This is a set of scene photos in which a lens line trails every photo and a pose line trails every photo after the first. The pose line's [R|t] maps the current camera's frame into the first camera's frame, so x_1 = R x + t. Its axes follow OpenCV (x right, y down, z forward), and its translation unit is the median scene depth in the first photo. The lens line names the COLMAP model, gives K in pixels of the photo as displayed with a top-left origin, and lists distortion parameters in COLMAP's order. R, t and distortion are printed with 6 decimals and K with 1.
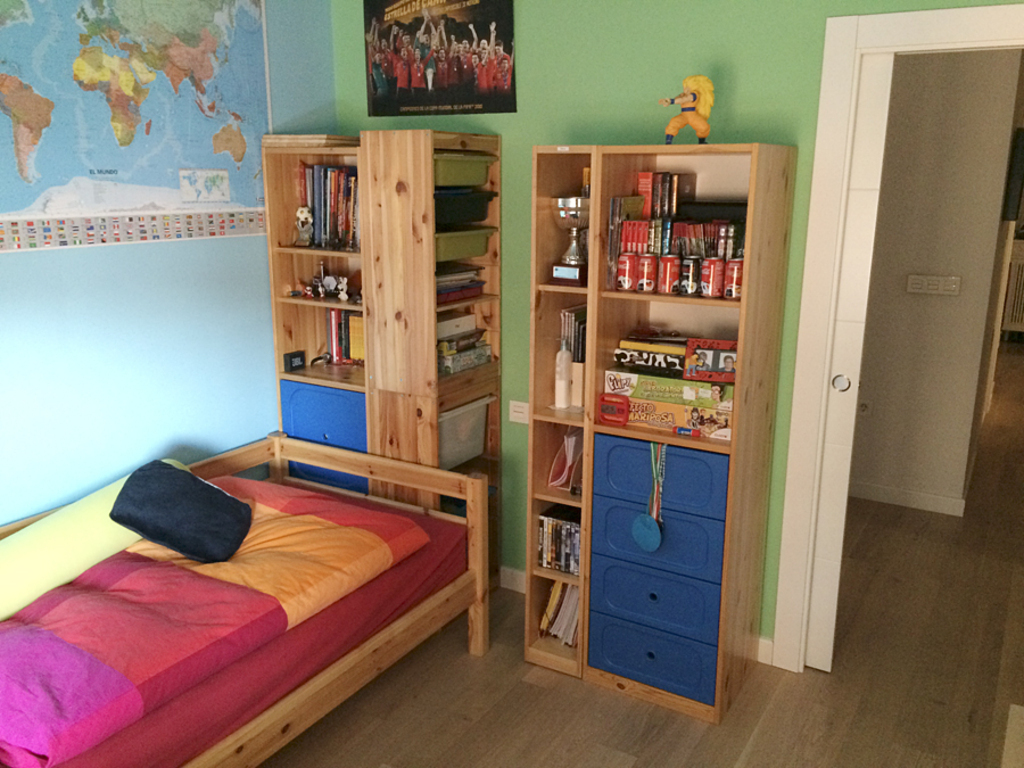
lens RADIAL K [[856.6, 0, 514.3], [0, 856.6, 380.0], [0, 0, 1]] dist [0.055929, -0.085756]
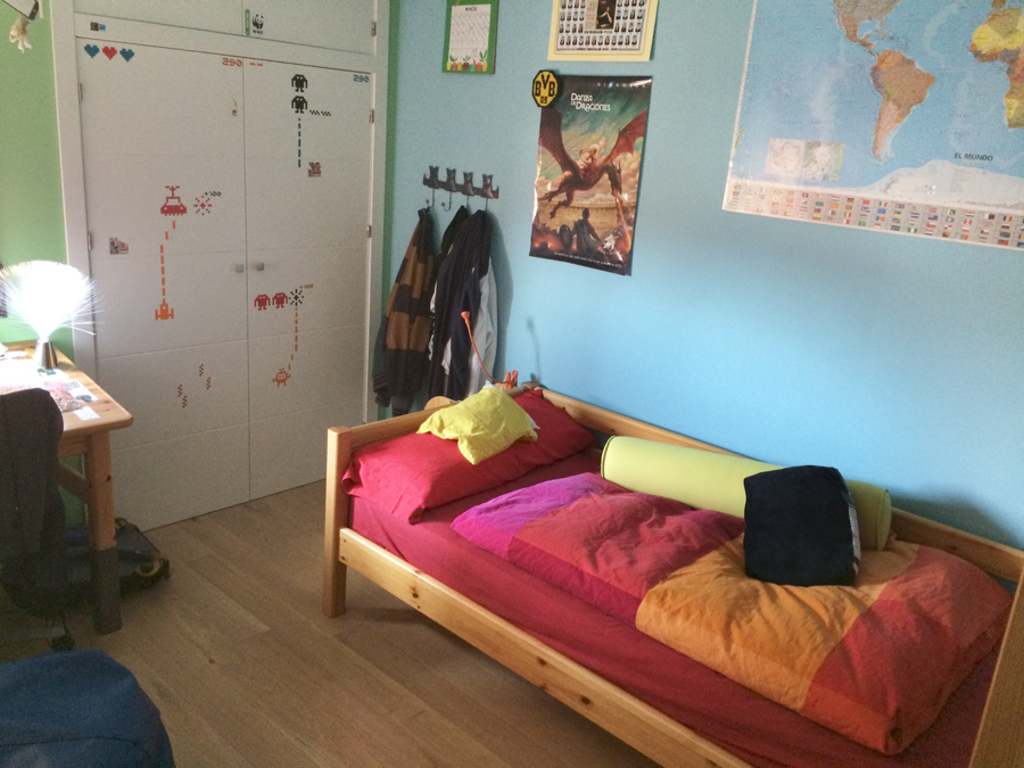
lens RADIAL K [[856.6, 0, 513.2], [0, 856.6, 389.2], [0, 0, 1]] dist [0.055929, -0.085756]
pose [[-0.196243, 0.267455, -0.943375, 0.502857], [-0.303873, 0.898130, 0.317841, -0.173906], [0.932282, 0.349040, -0.094979, 0.764298]]
